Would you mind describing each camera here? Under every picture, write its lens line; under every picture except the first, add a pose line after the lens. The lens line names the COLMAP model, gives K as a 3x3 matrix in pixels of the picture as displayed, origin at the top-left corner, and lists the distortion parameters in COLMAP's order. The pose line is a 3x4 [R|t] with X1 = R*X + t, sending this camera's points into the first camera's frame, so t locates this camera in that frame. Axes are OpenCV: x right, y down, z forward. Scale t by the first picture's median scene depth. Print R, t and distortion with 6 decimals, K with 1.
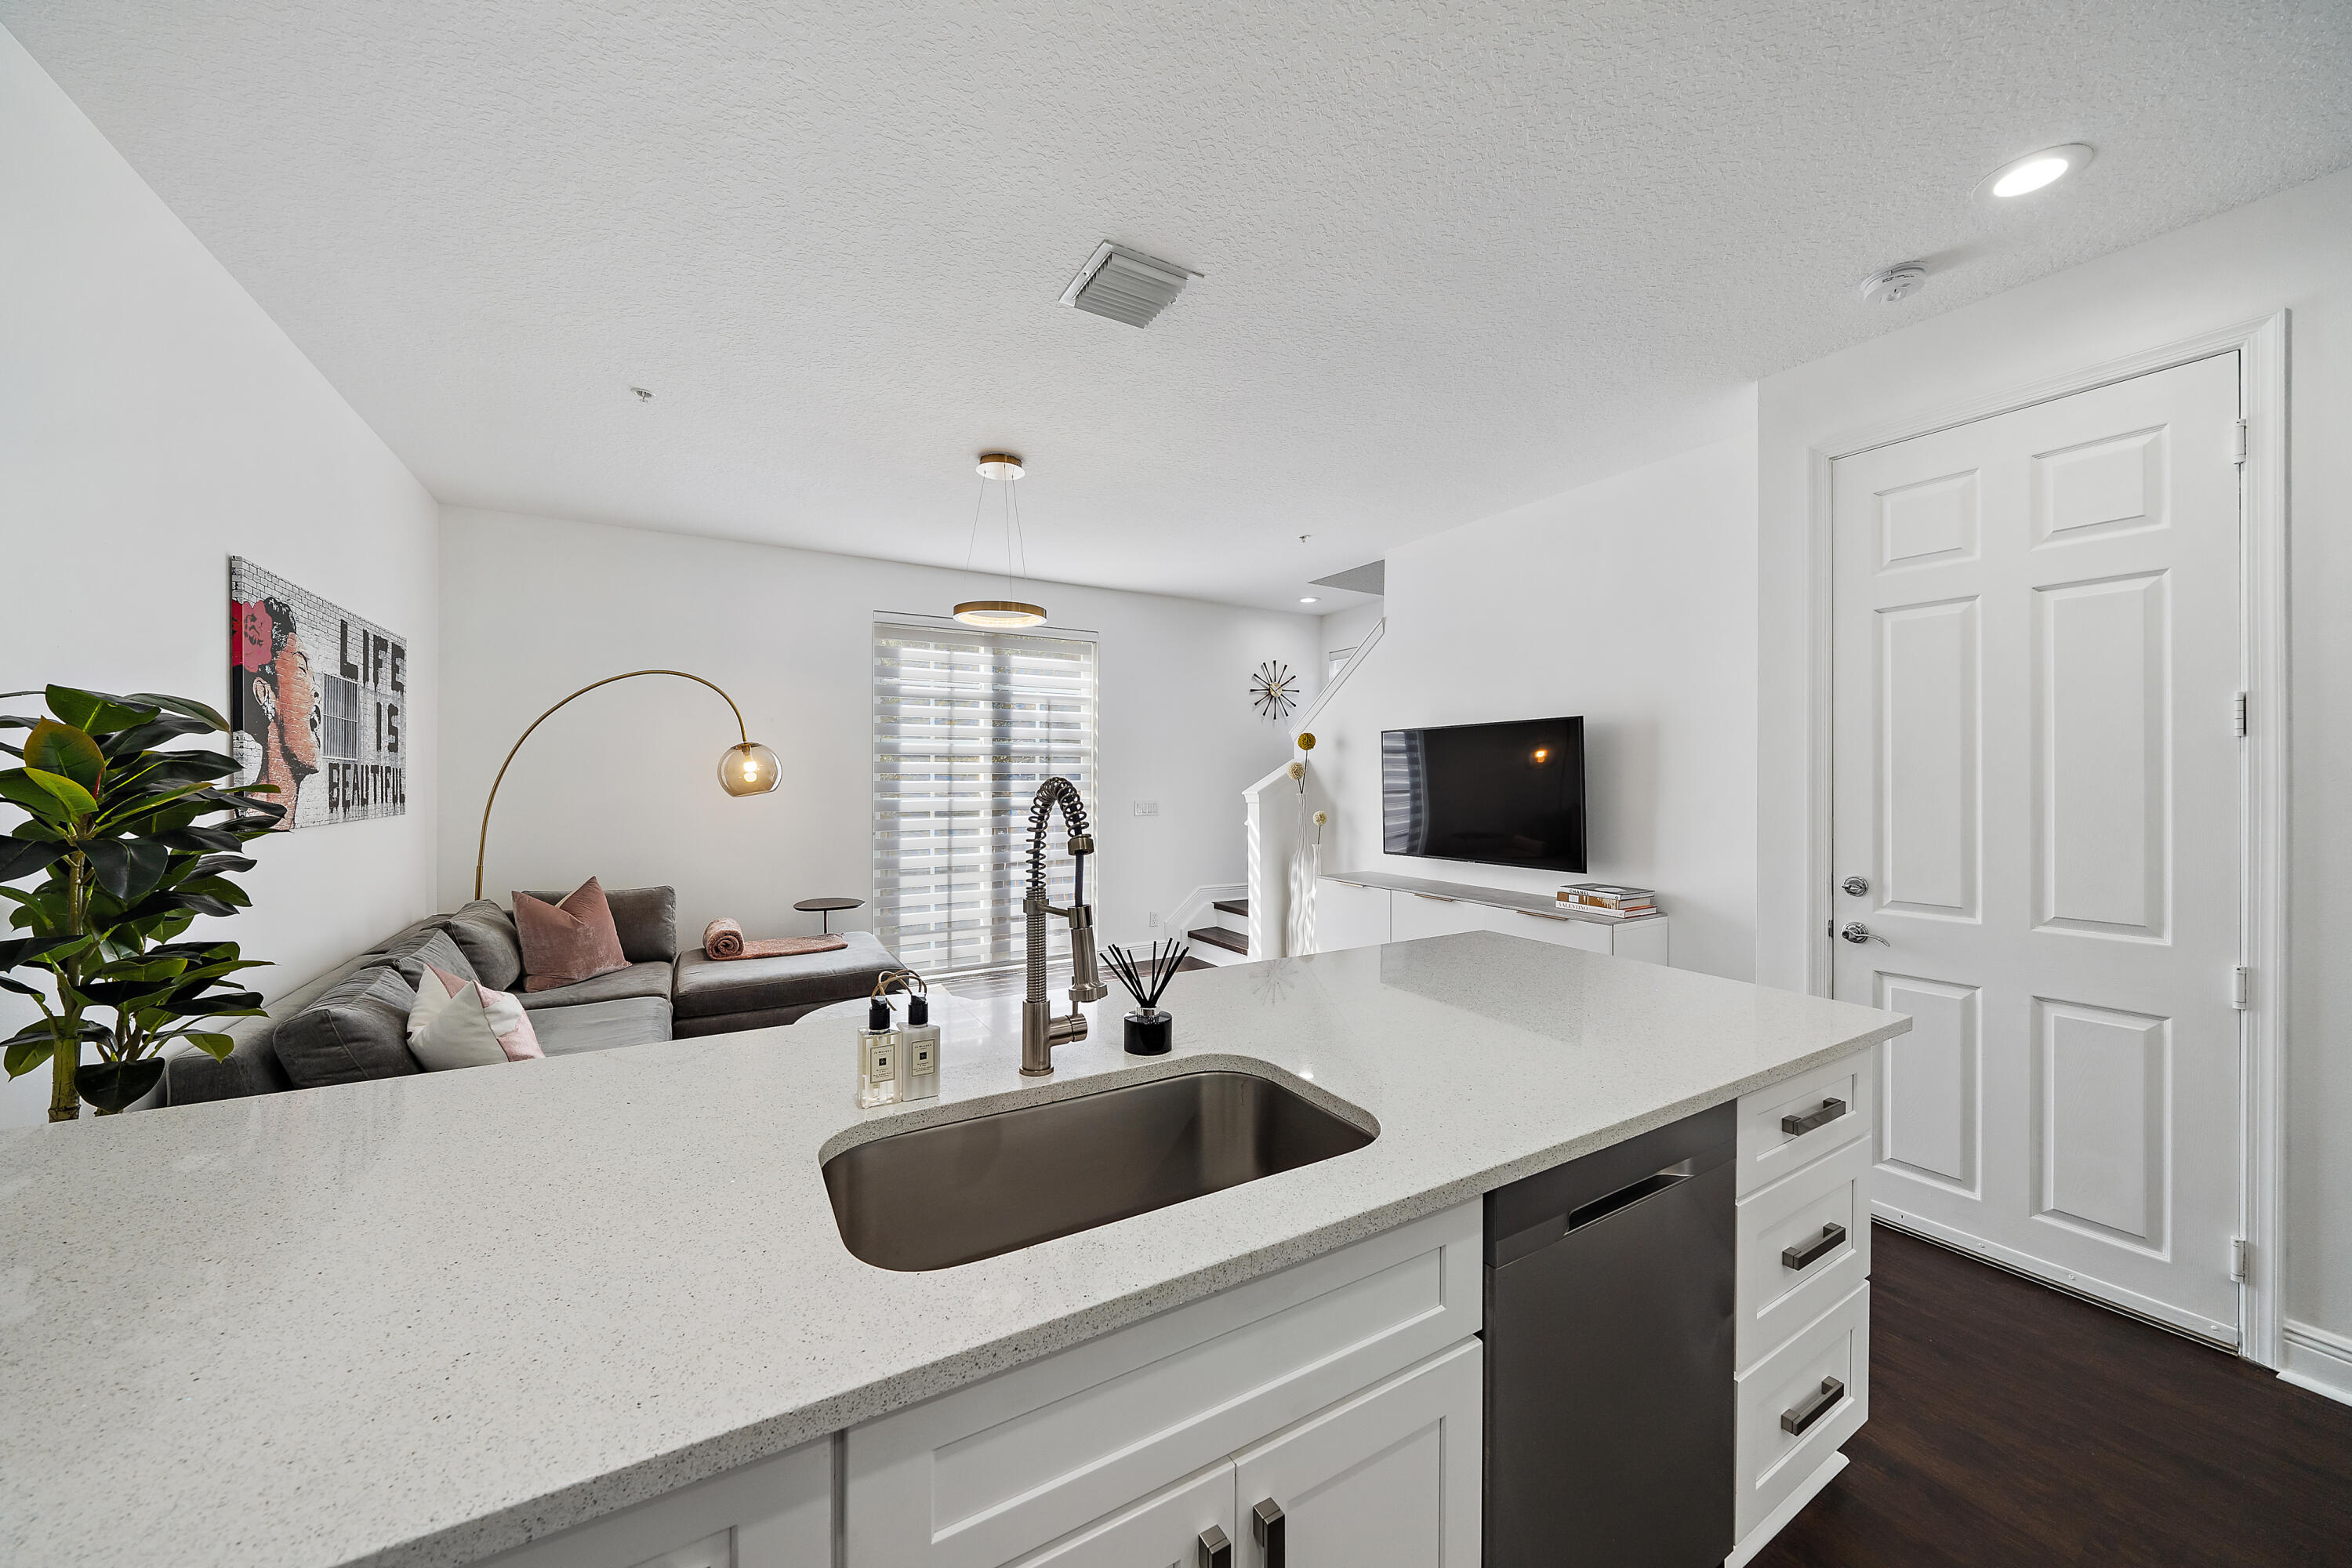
lens RADIAL K [[828.8, 0, 1156.5], [0, 828.8, 783.8], [0, 0, 1]] dist [-0.009235, 0.000295]
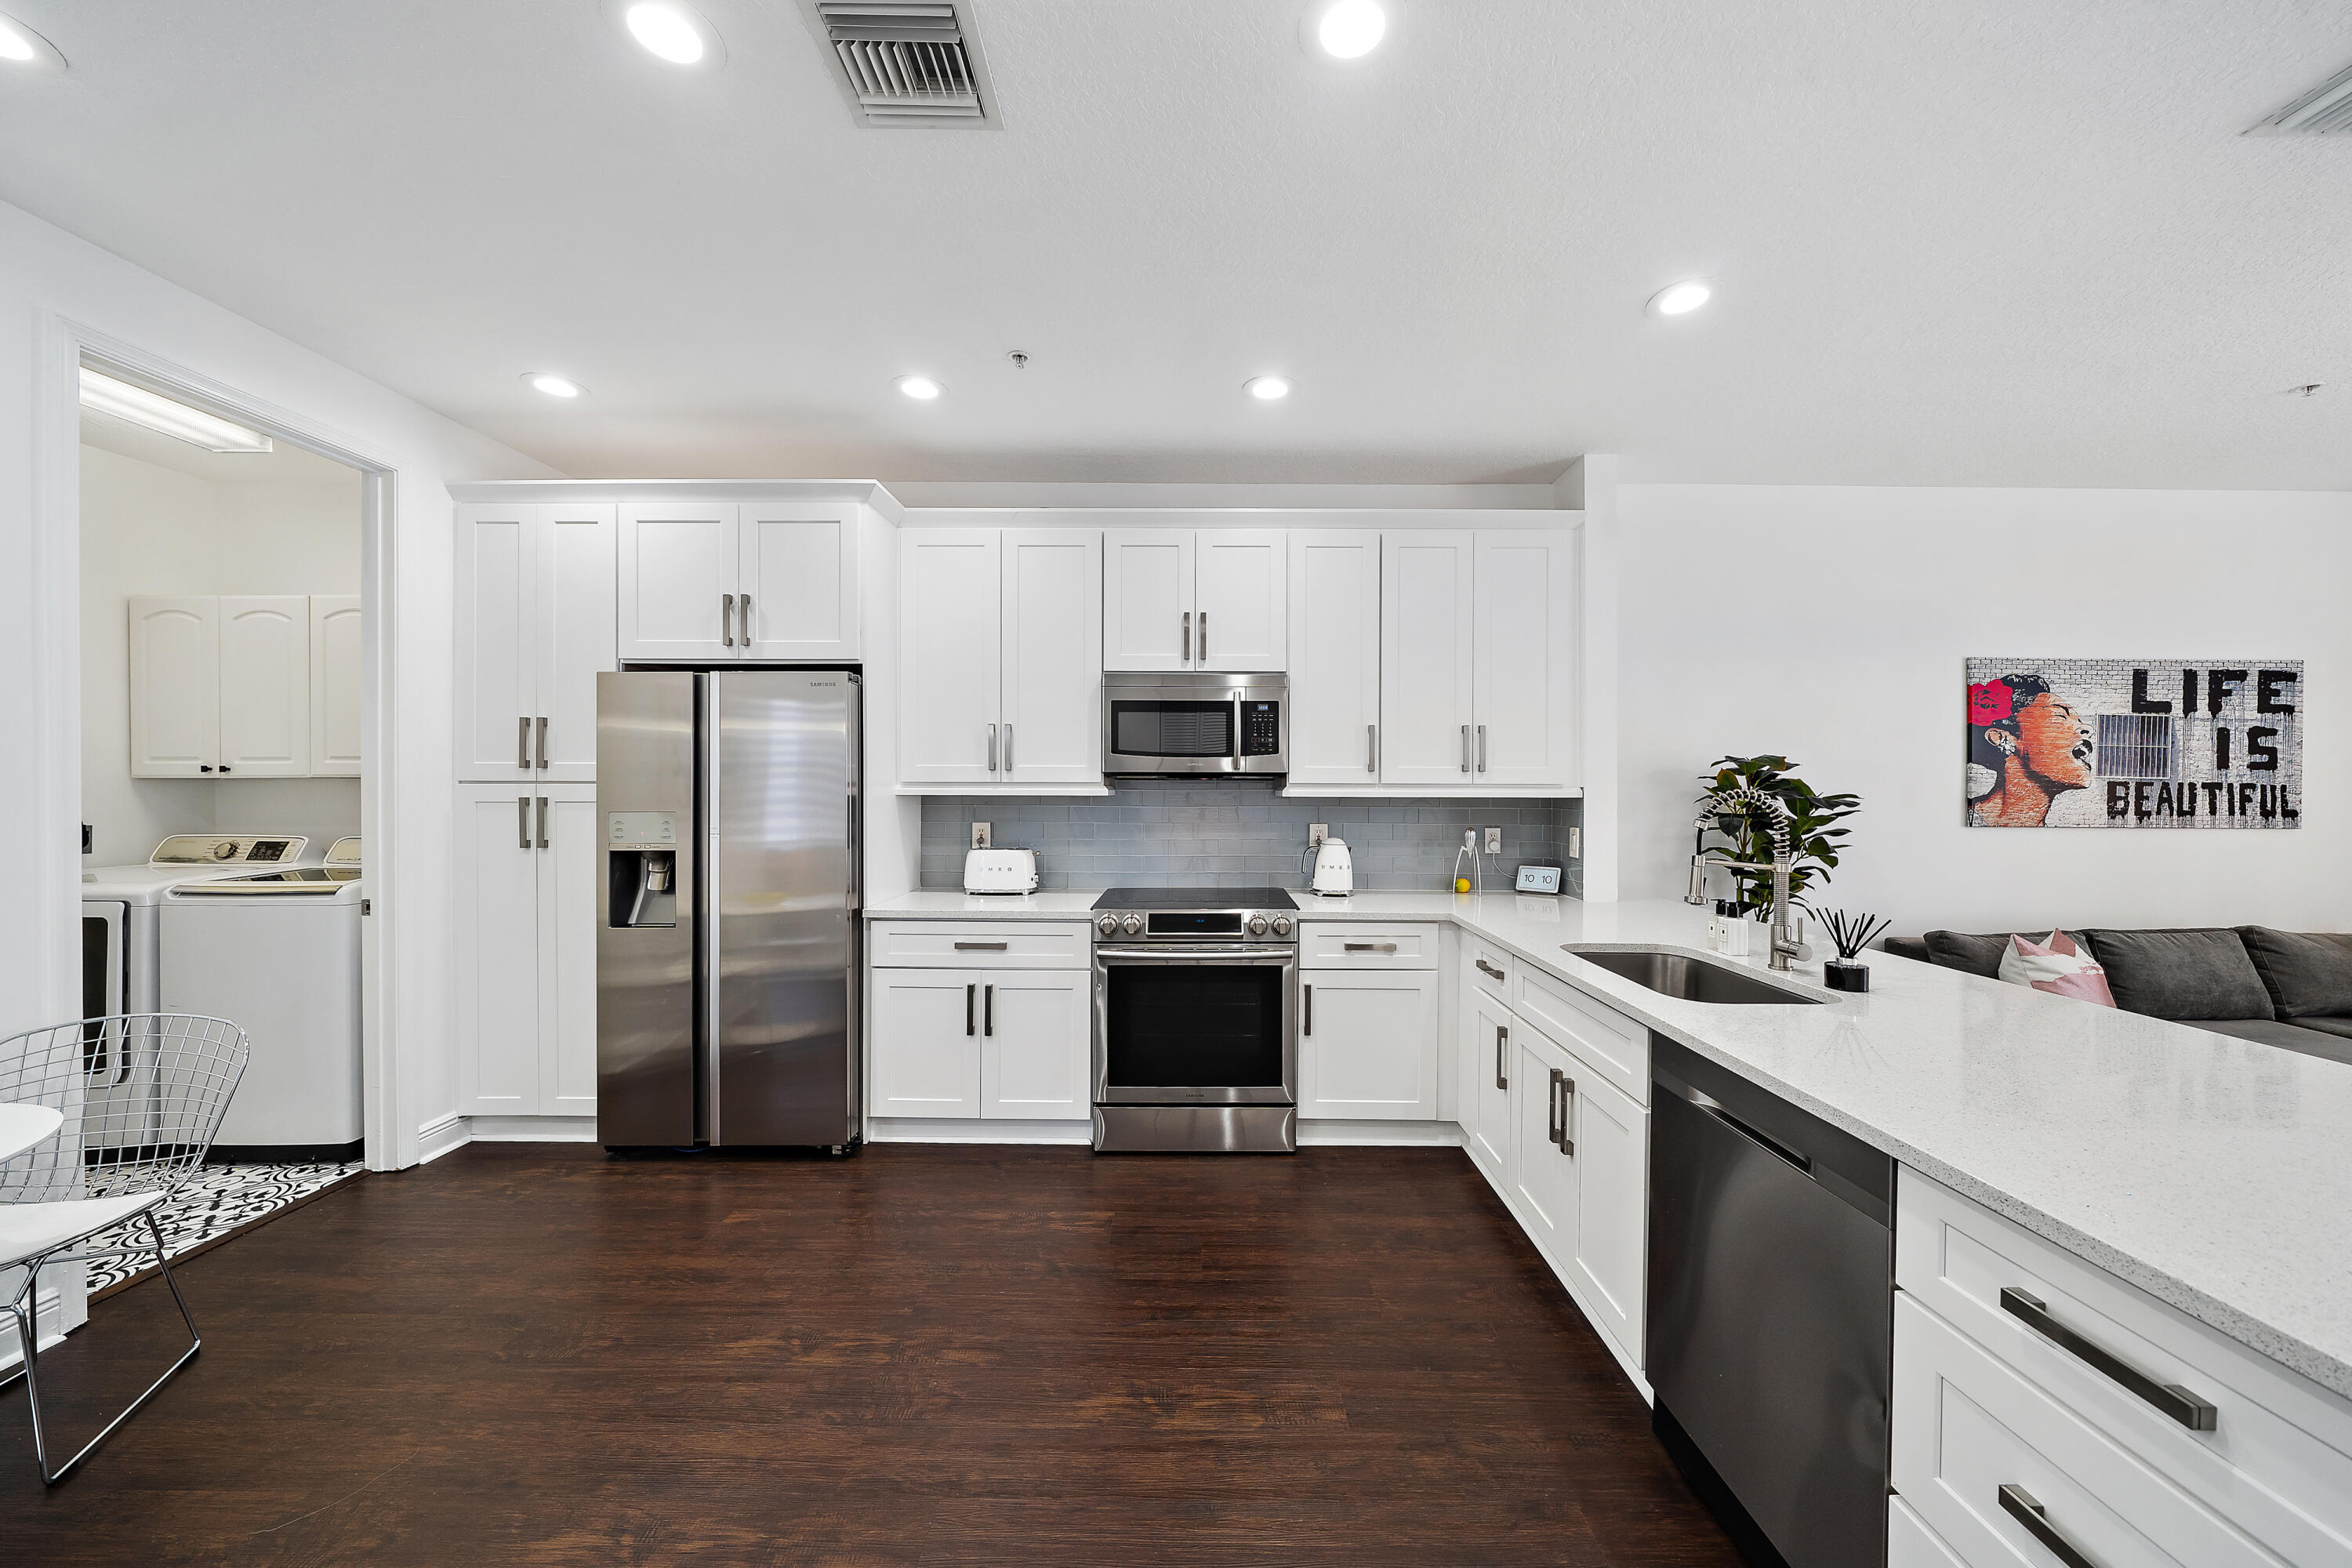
lens RADIAL K [[828.8, 0, 1212.8], [0, 828.8, 793.5], [0, 0, 1]] dist [-0.009235, 0.000295]
pose [[-0.482088, 0.002793, -0.876119, 0.665644], [-0.012607, 0.999869, 0.010124, -0.000736], [0.876032, 0.015926, -0.481989, 0.288696]]
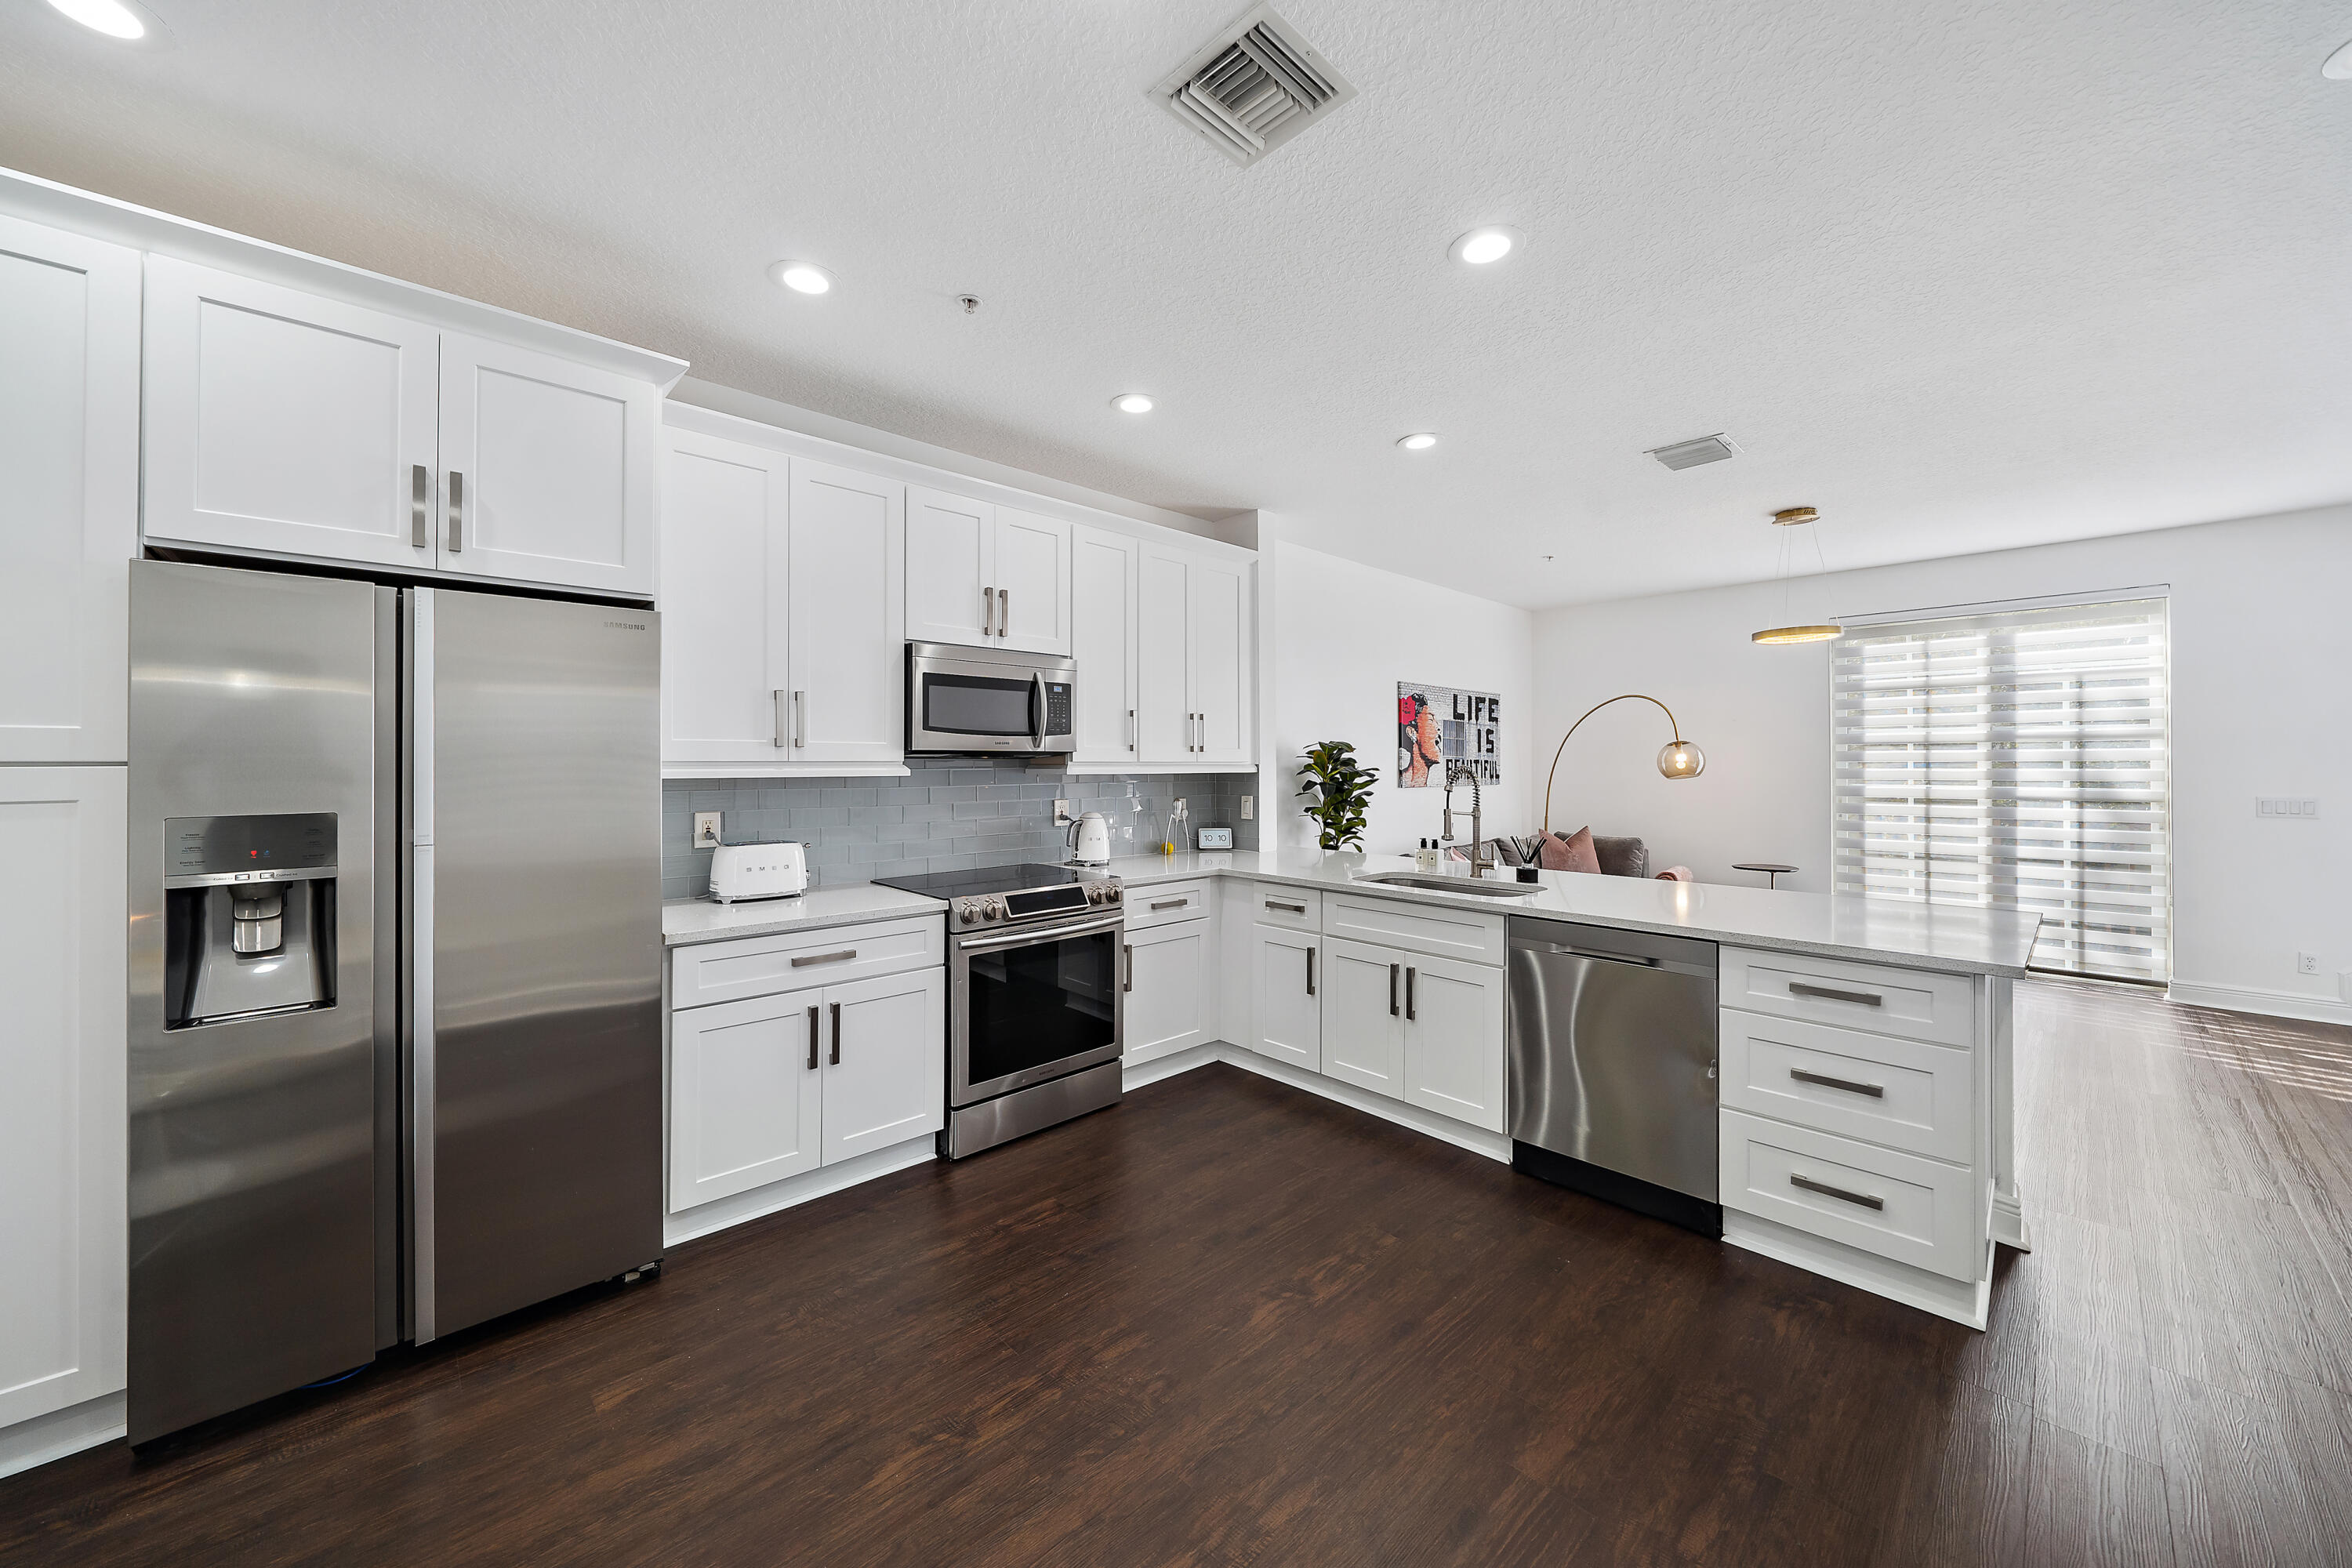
lens RADIAL K [[830.3, 0, 1179.2], [0, 830.3, 762.1], [0, 0, 1]] dist [-0.011325, -0.000532]
pose [[0.242137, -0.004925, -0.970230, 0.796344], [-0.006838, 0.999954, -0.006782, 0.002397], [0.970218, 0.008276, 0.242092, -0.203319]]
